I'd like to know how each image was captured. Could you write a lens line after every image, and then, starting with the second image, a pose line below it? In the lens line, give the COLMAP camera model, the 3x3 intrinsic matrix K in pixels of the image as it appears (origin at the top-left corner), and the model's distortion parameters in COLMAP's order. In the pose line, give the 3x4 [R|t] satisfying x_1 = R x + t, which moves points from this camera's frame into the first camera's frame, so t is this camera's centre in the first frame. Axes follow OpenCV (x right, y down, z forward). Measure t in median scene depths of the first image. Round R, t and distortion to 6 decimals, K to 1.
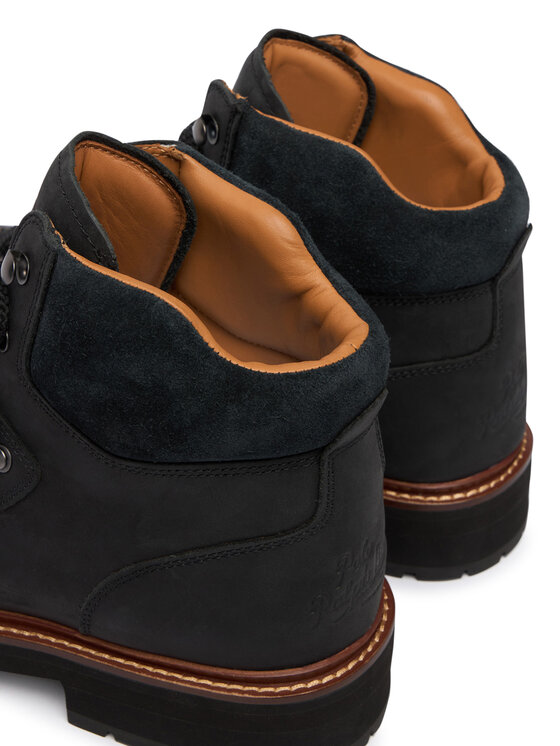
lens RADIAL K [[1645.0, 0, 280.0], [0, 1645.0, 373.0], [0, 0, 1]] dist [-0.046880, -0.225588]
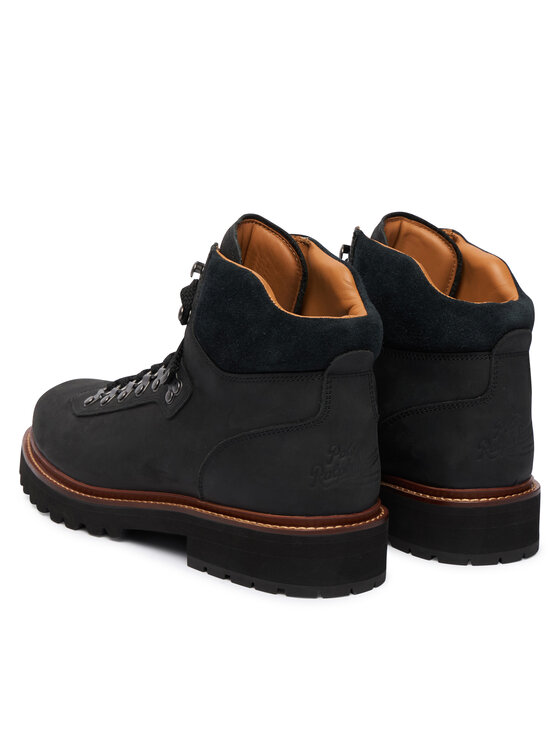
lens RADIAL K [[1645.0, 0, 280.0], [0, 1645.0, 373.0], [0, 0, 1]] dist [-0.046880, -0.225588]
pose [[0.926891, 0.114586, -0.357413, 0.564781], [-0.229234, 0.926847, -0.297334, 0.538471], [0.297197, 0.357527, 0.885352, -0.550152]]
